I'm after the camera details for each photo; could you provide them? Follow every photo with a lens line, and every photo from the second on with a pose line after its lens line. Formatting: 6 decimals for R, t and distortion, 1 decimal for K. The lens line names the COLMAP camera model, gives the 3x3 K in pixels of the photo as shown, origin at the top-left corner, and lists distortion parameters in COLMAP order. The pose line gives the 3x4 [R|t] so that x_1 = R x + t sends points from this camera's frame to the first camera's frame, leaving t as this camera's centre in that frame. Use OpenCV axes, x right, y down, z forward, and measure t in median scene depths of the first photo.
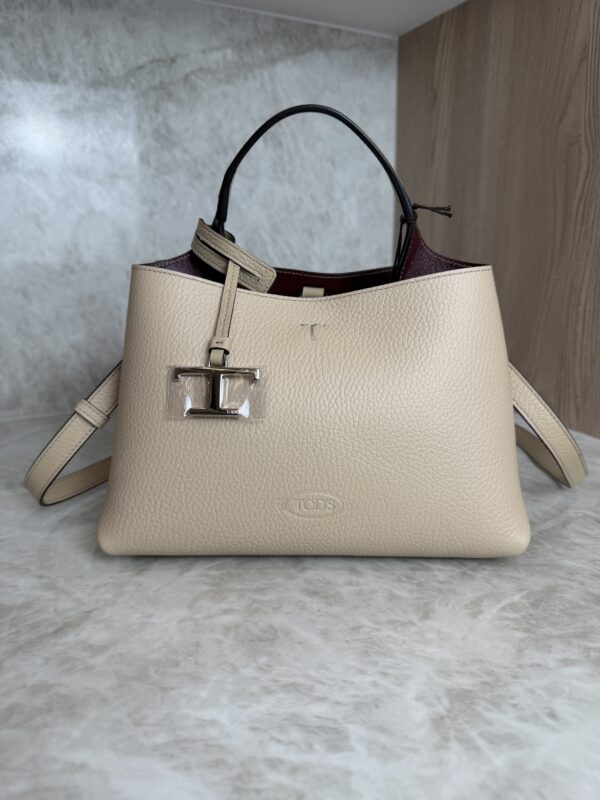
lens RADIAL K [[605.4, 0, 296.0], [0, 605.4, 403.0], [0, 0, 1]] dist [-0.017858, -0.014881]
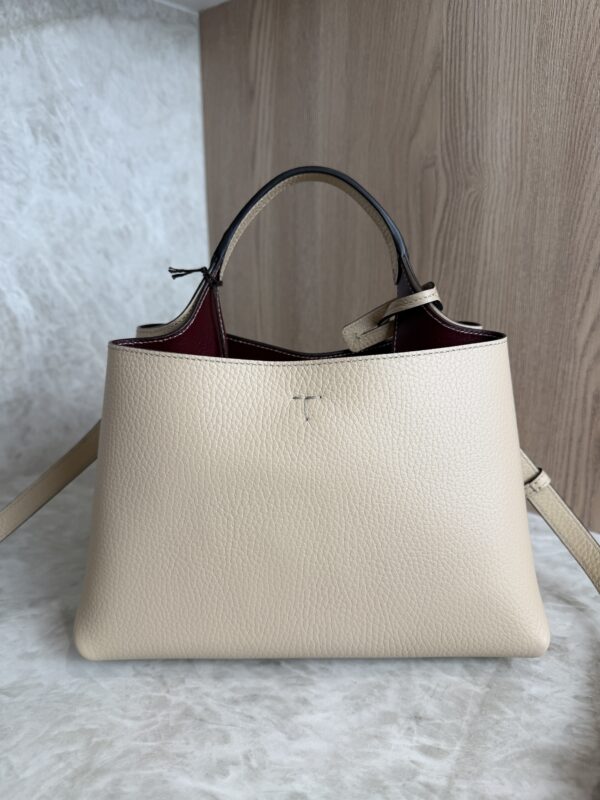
lens RADIAL K [[605.4, 0, 306.8], [0, 605.4, 394.3], [0, 0, 1]] dist [-0.017858, -0.014881]
pose [[0.927264, -0.091103, 0.363154, -0.085029], [0.082050, 0.995813, 0.040312, -0.269802], [-0.365306, -0.007584, 0.930857, 0.437694]]
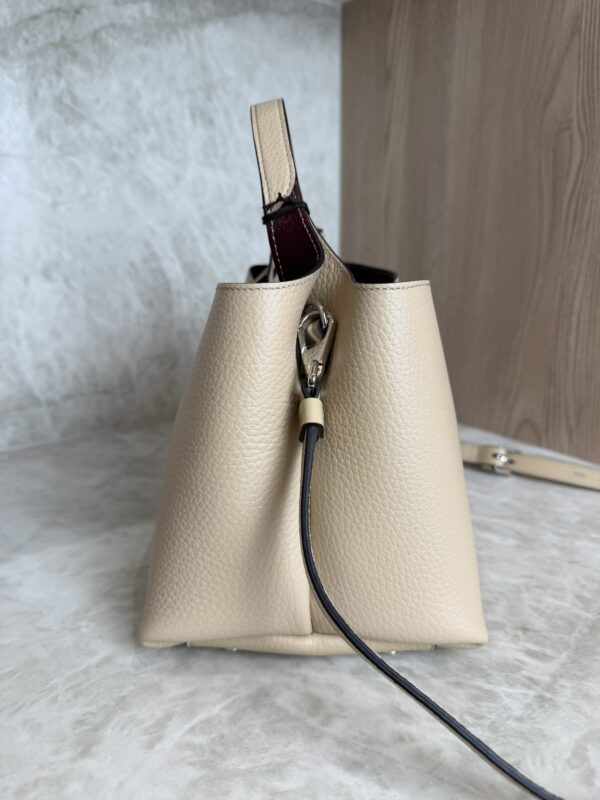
lens RADIAL K [[605.4, 0, 295.3], [0, 605.4, 400.0], [0, 0, 1]] dist [-0.017858, -0.014881]
pose [[0.986373, -0.038338, 0.159996, -0.135003], [0.036958, 0.999250, 0.011594, -0.113196], [-0.160320, -0.005523, 0.987050, 0.349740]]
